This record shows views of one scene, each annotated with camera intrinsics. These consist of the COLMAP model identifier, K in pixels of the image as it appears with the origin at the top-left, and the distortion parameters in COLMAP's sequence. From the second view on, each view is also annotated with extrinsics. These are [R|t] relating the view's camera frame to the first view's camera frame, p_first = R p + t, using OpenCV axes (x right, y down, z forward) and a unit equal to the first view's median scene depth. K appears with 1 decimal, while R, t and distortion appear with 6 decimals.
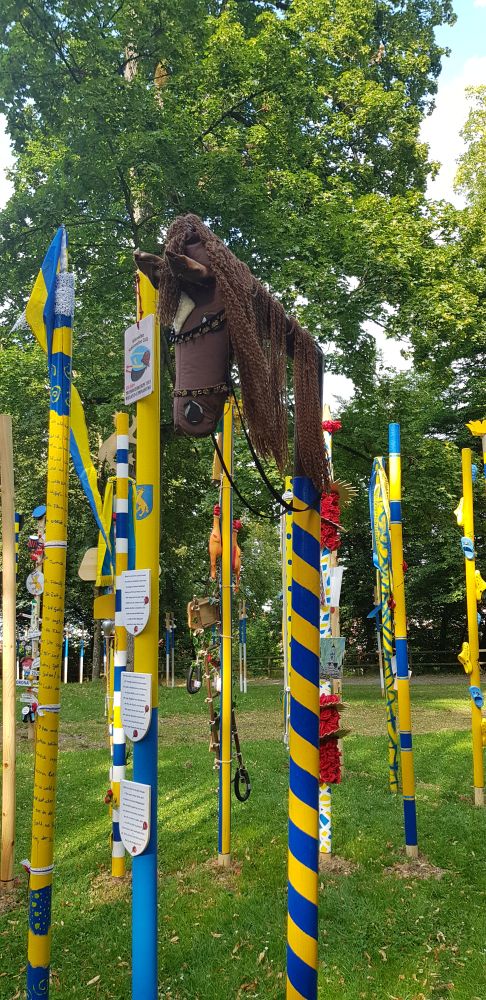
lens RADIAL K [[780.8, 0, 244.3], [0, 780.8, 492.5], [0, 0, 1]] dist [0.069951, -0.107566]
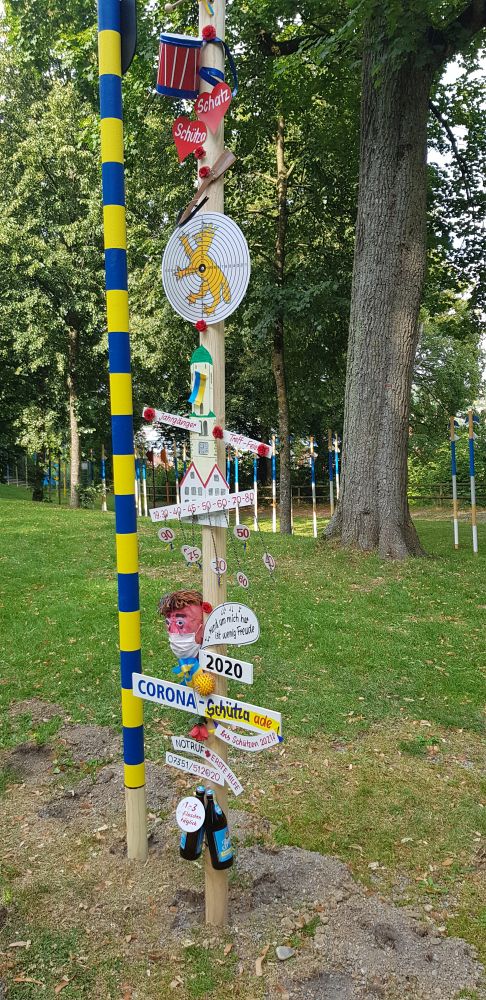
lens RADIAL K [[780.8, 0, 244.3], [0, 780.8, 492.5], [0, 0, 1]] dist [0.069951, -0.107566]
pose [[0.981886, 0.010144, -0.189202, -0.216548], [0.034486, 0.972318, 0.231101, 0.127570], [0.186308, -0.233440, 0.954356, 0.795411]]
